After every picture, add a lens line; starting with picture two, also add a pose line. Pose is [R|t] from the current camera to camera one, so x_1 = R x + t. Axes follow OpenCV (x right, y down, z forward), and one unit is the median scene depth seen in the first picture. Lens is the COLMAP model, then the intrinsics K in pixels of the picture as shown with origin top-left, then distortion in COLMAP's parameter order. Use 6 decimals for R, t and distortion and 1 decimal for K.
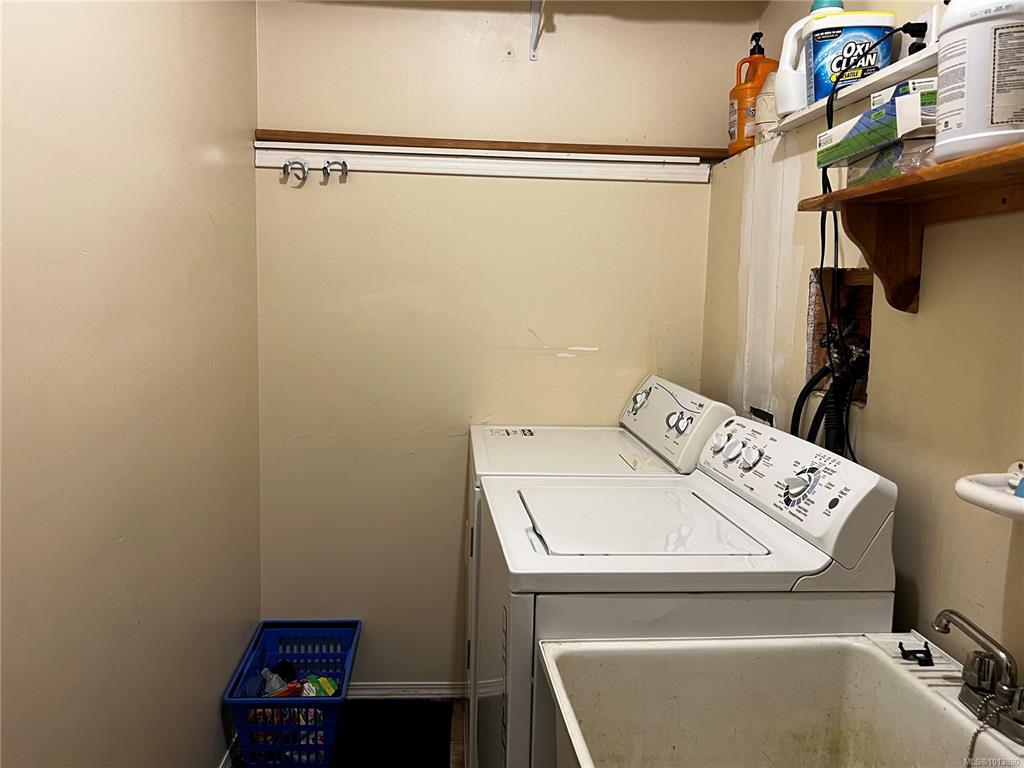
lens RADIAL K [[855.4, 0, 512.0], [0, 855.4, 384.0], [0, 0, 1]] dist [0.069111, -0.073484]
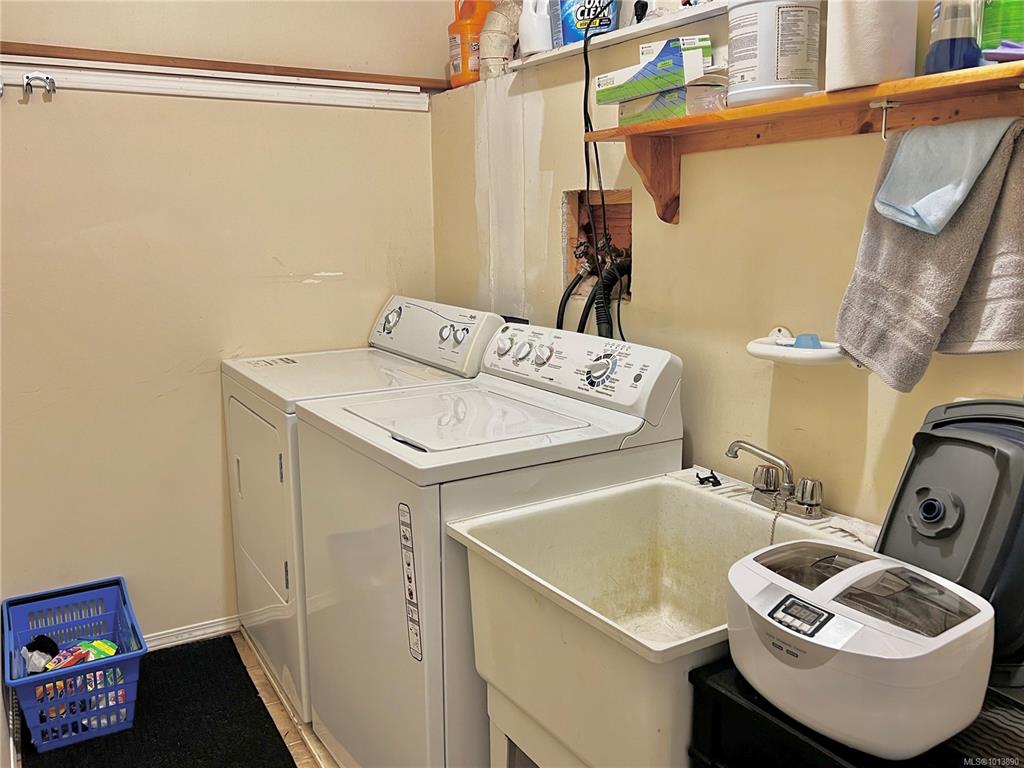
lens RADIAL K [[855.4, 0, 512.0], [0, 855.4, 384.0], [0, 0, 1]] dist [0.069111, -0.073484]
pose [[0.898032, -0.116048, 0.424349, -0.265015], [0.080149, 0.991596, 0.101559, 0.003376], [-0.432568, -0.057192, 0.899785, -0.044061]]
